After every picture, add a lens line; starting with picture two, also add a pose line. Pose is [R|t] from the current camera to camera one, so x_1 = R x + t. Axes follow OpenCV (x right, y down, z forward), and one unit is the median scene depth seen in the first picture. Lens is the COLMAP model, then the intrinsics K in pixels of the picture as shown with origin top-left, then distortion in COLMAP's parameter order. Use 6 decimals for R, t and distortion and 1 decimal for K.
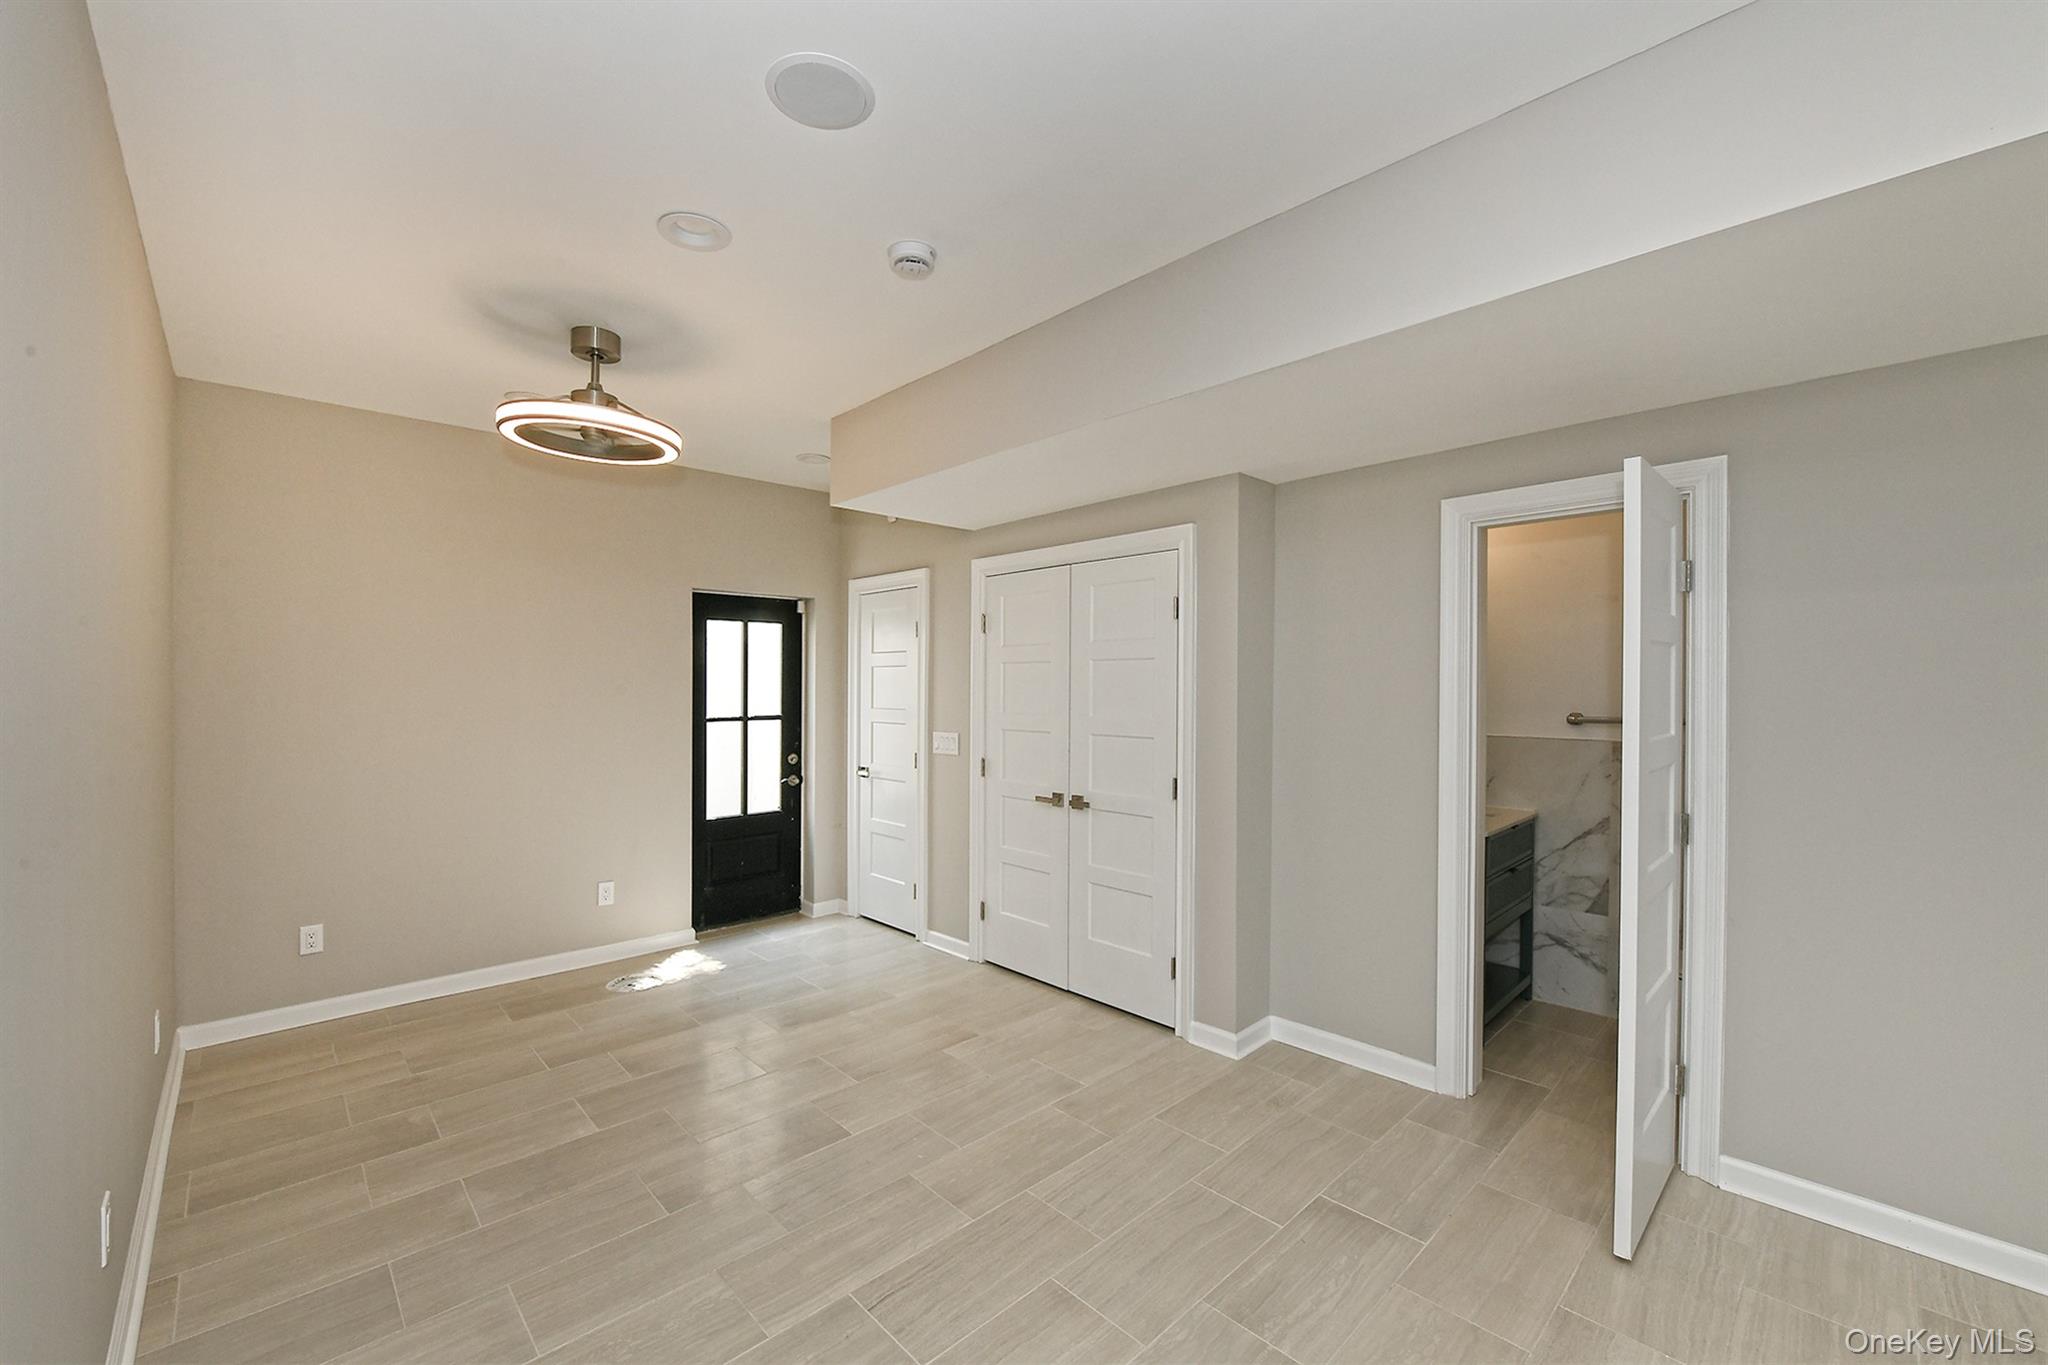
lens RADIAL K [[828.0, 0, 1019.7], [0, 828.0, 683.5], [0, 0, 1]] dist [-0.009892, -0.000027]
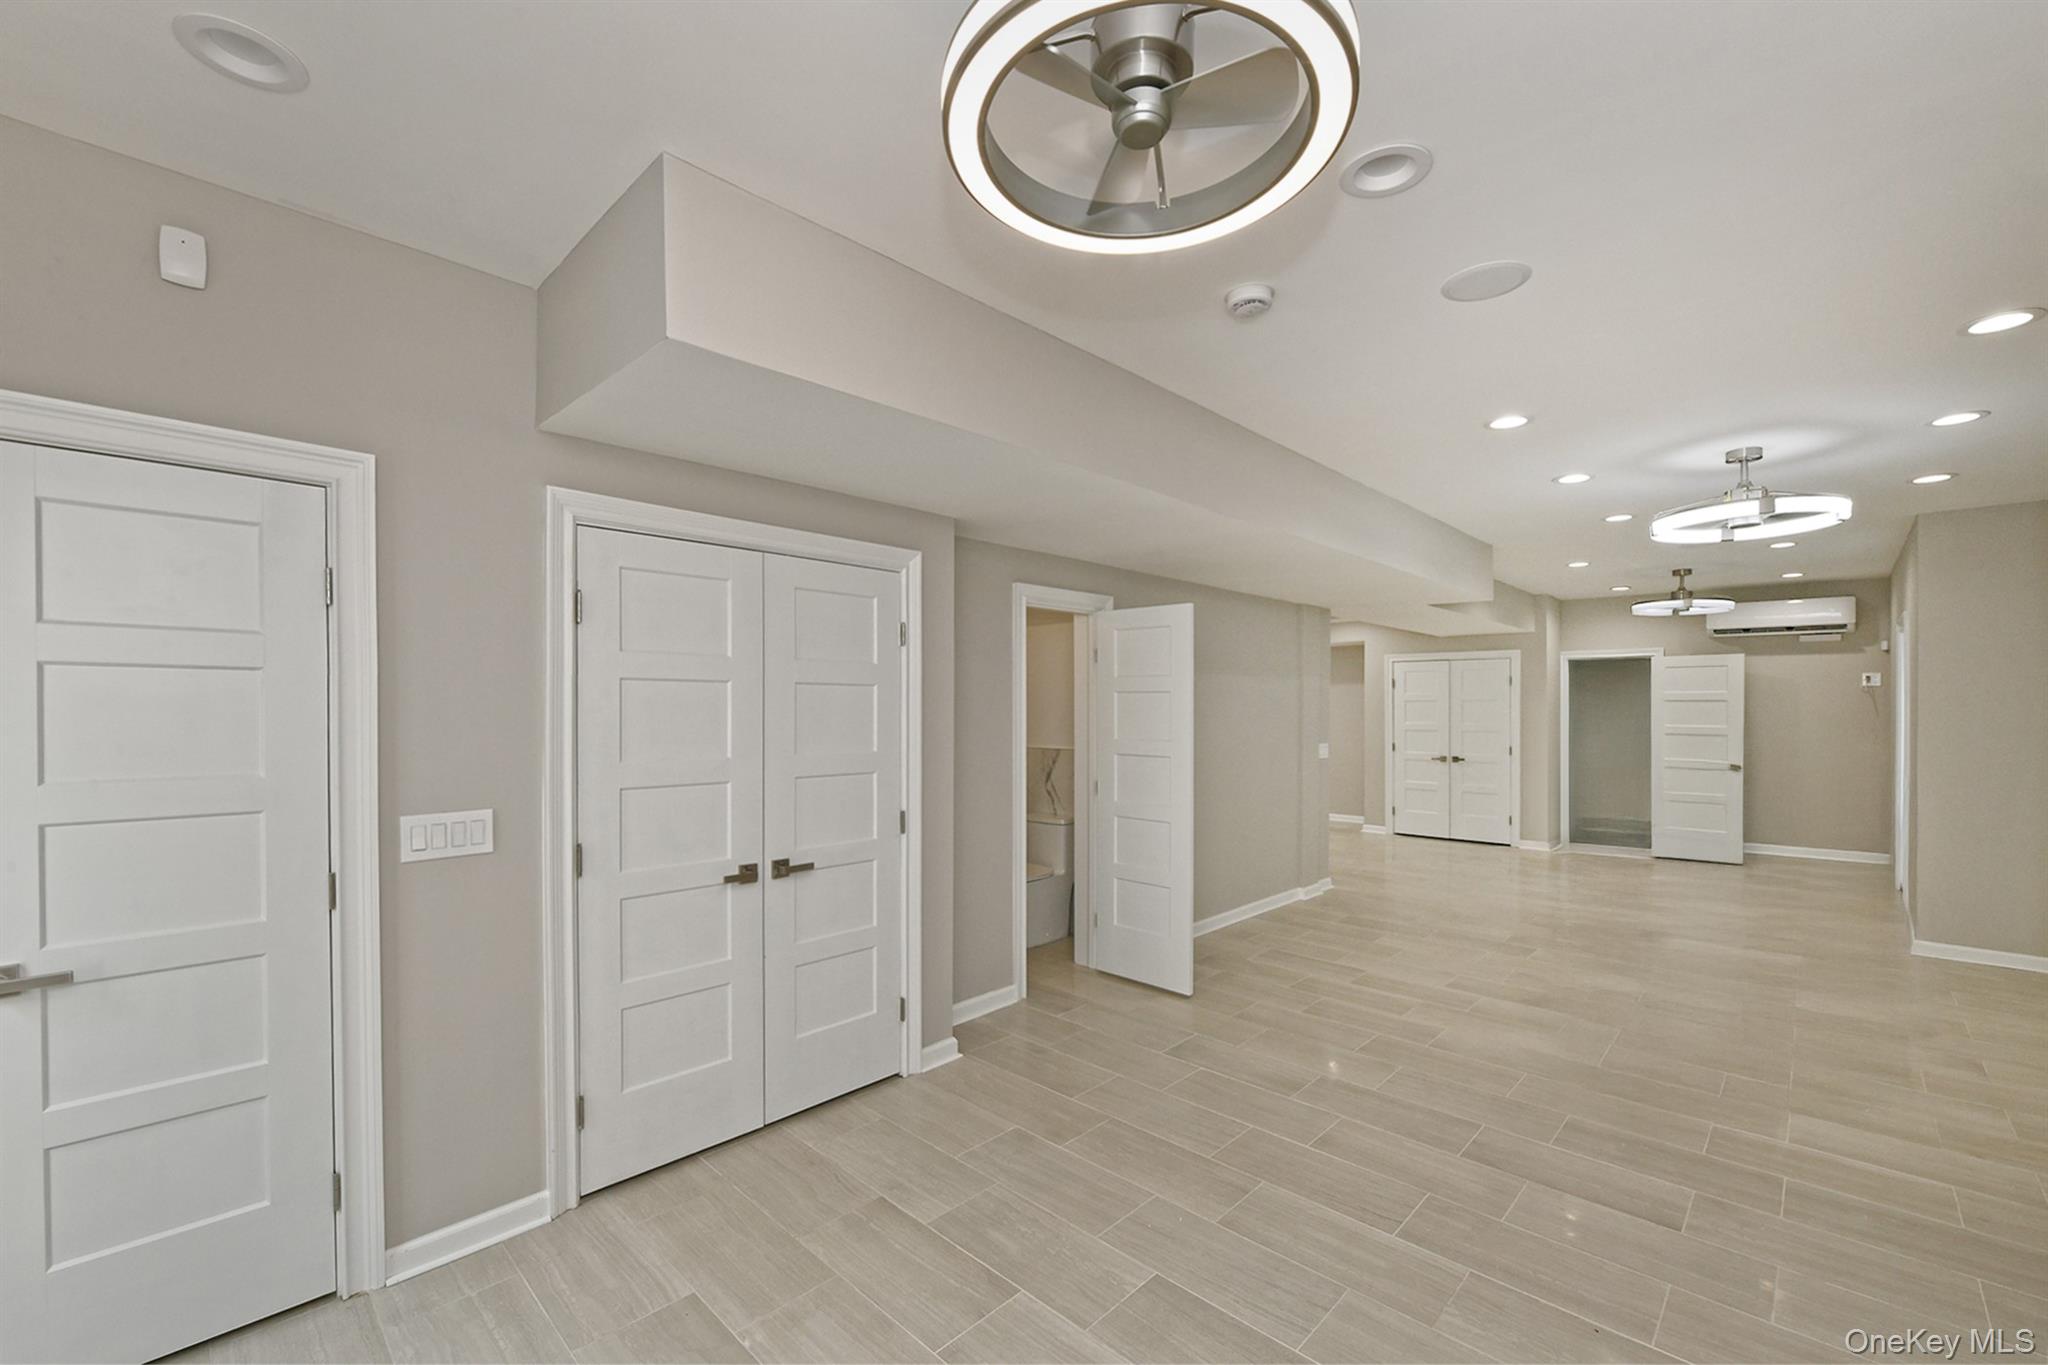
lens RADIAL K [[881.3, 0, 967.7], [0, 881.3, 712.8], [0, 0, 1]] dist [-0.010967, -0.000953]
pose [[-0.038524, -0.006839, 0.999234, -0.774395], [-0.000975, 0.999976, 0.006806, -0.004520], [-0.999257, -0.000712, -0.038530, 0.900567]]
